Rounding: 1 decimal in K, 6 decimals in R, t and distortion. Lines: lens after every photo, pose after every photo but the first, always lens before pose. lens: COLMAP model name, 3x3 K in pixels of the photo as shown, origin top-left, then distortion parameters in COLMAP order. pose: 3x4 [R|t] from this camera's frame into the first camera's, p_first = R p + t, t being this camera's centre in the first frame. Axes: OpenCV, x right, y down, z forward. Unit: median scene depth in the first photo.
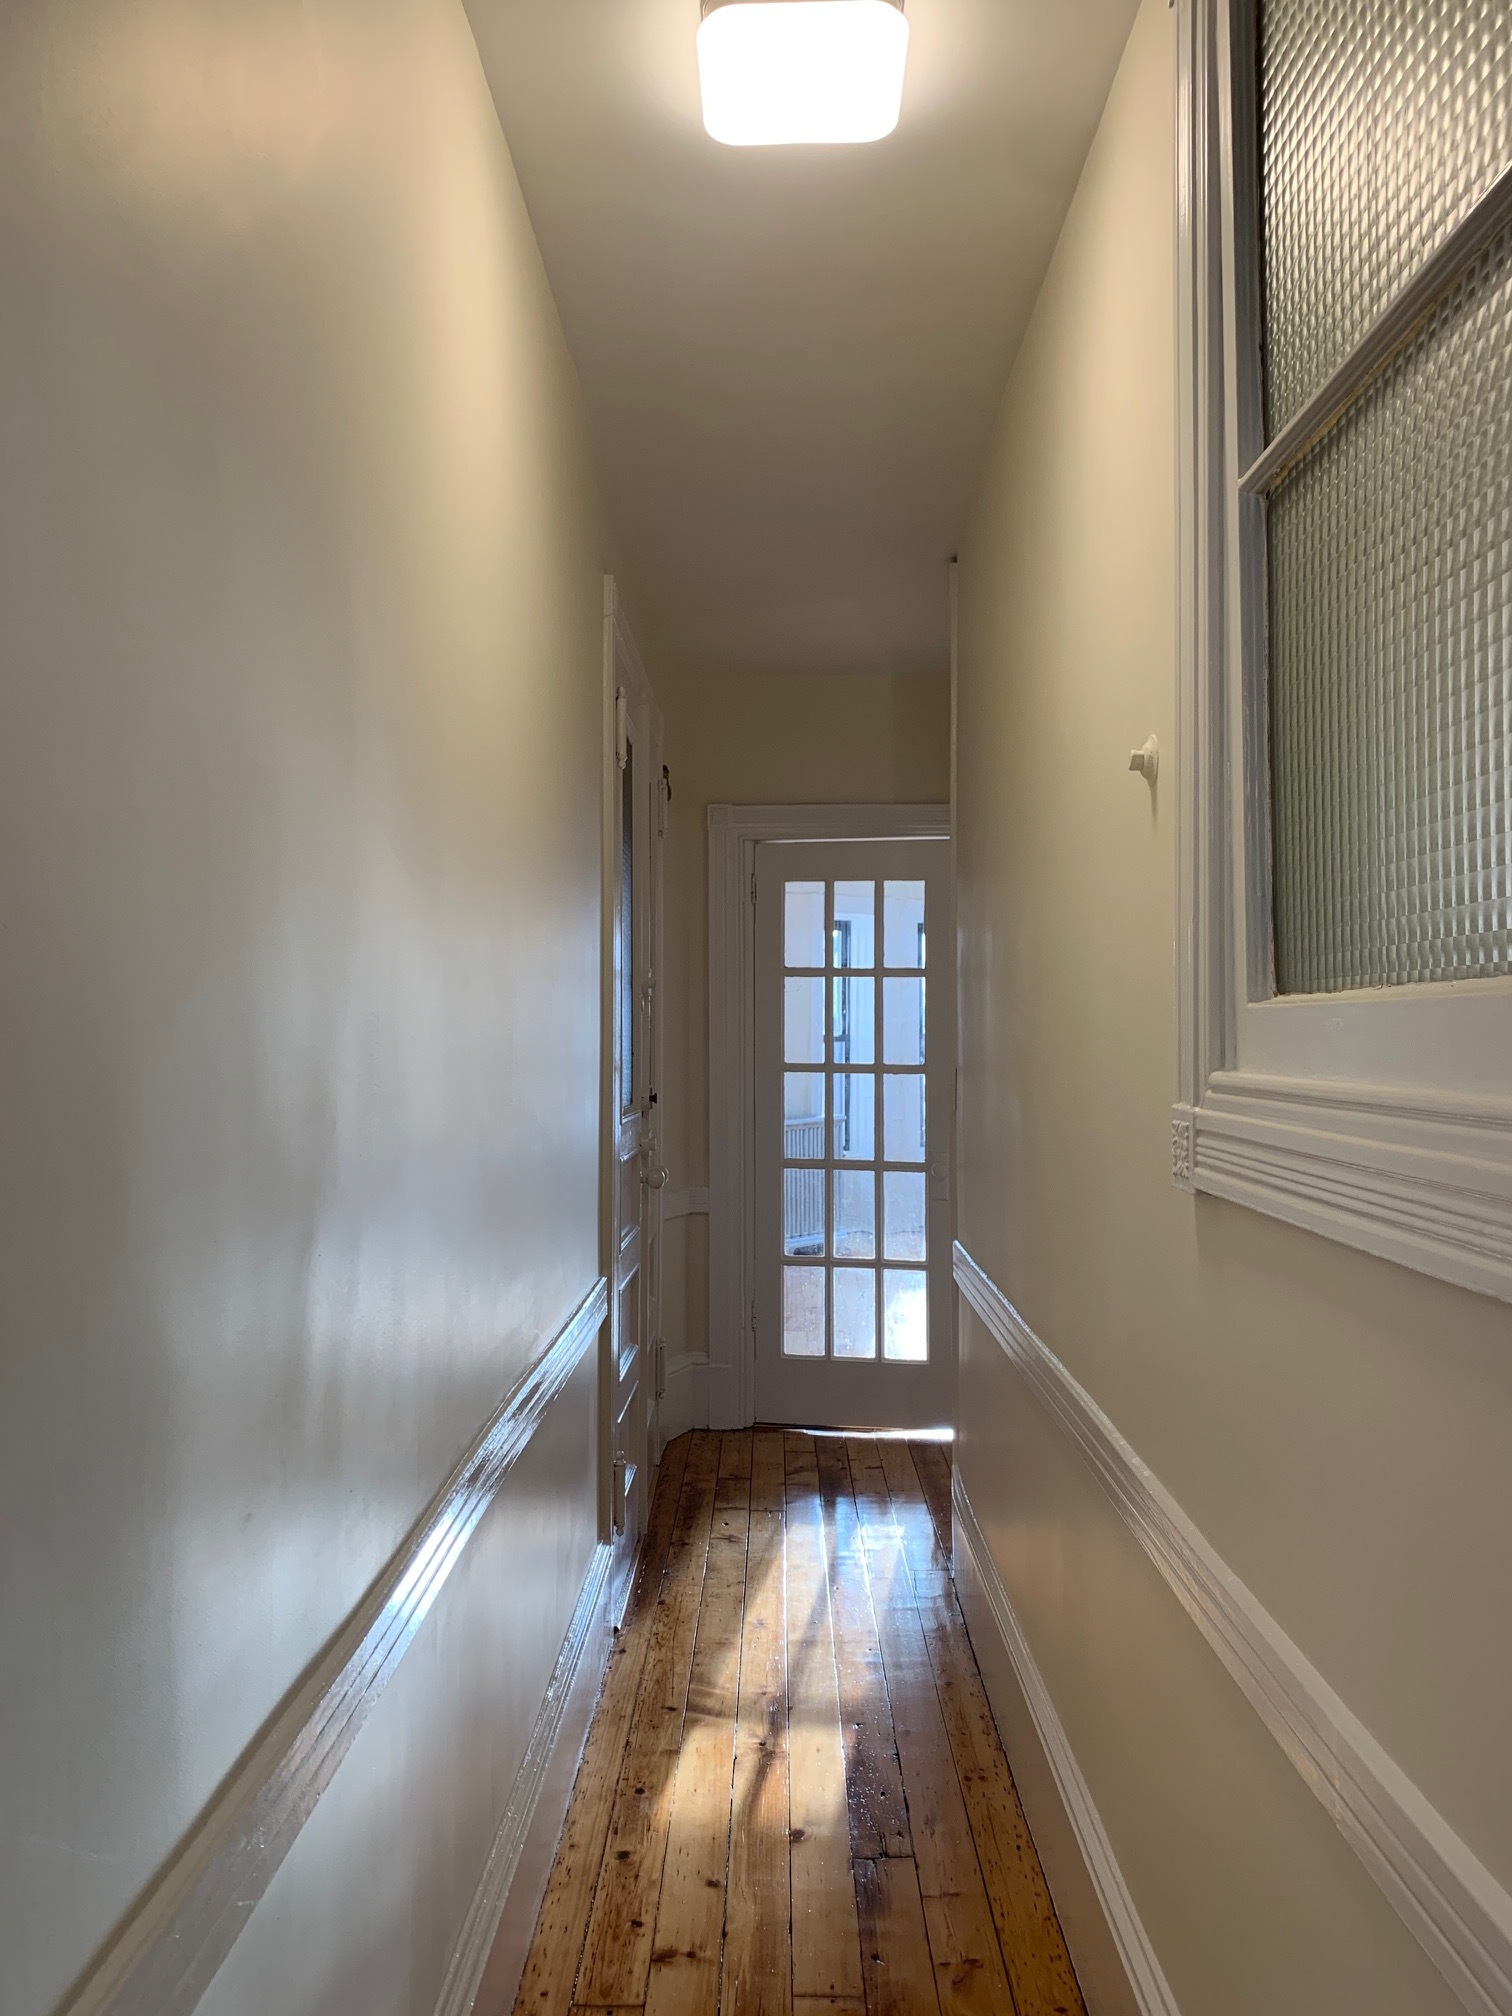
lens RADIAL K [[1536.6, 0, 758.6], [0, 1536.6, 1016.8], [0, 0, 1]] dist [0.029679, -0.056865]
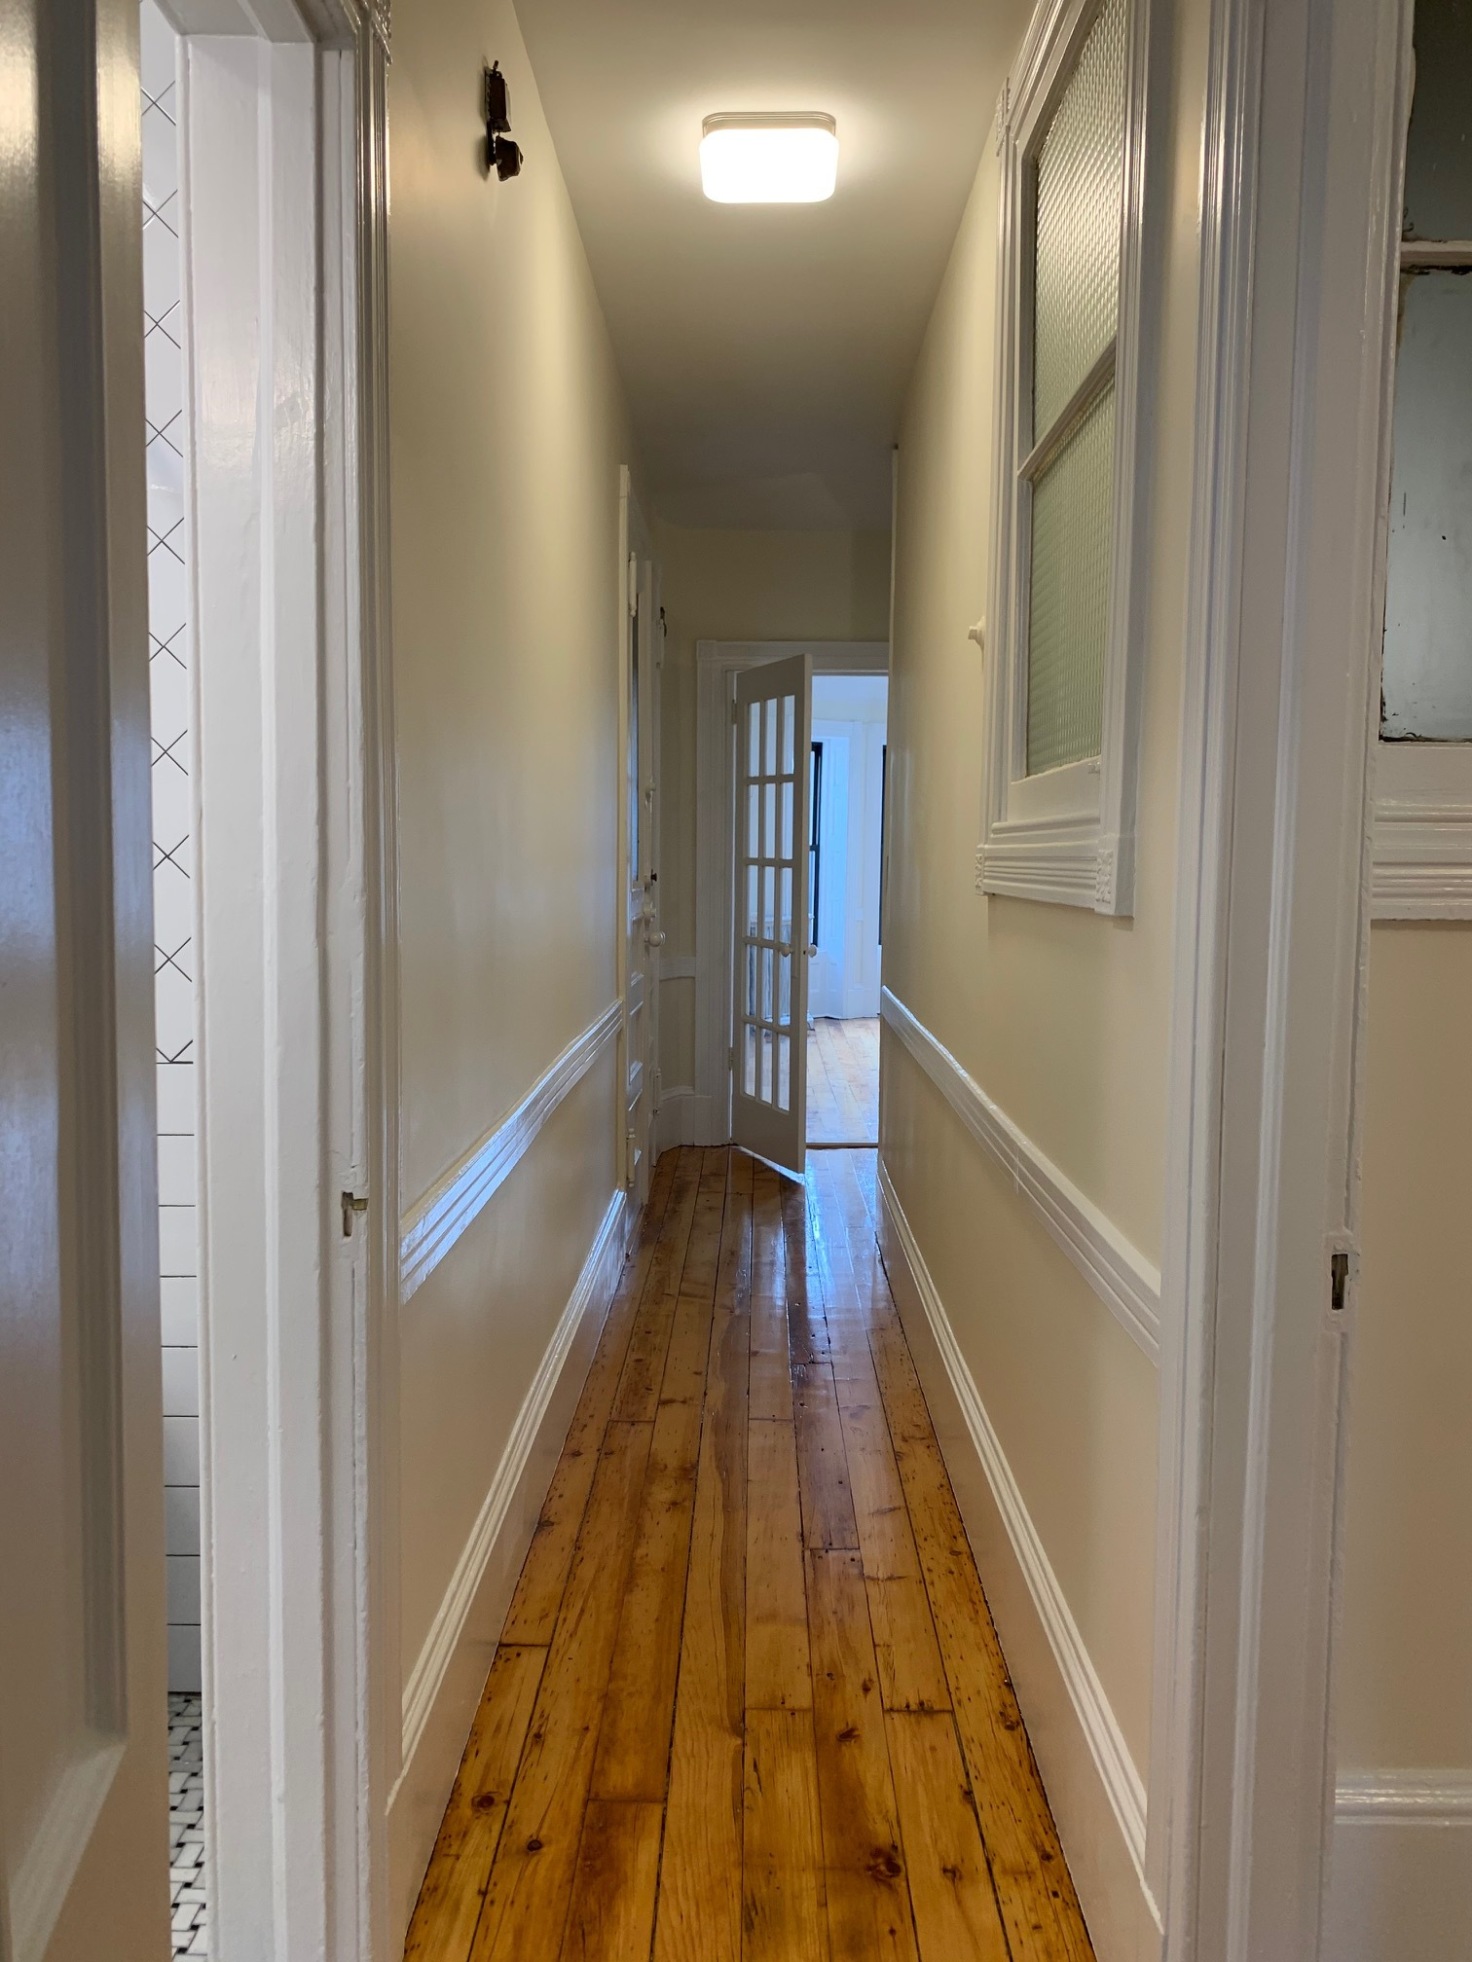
lens RADIAL K [[1495.4, 0, 723.6], [0, 1495.4, 970.6], [0, 0, 1]] dist [0.029679, -0.056865]
pose [[0.999875, 0.011601, -0.010748, 0.005773], [-0.010613, 0.996085, 0.087756, 0.029057], [0.011724, -0.087631, 0.996084, -0.351481]]
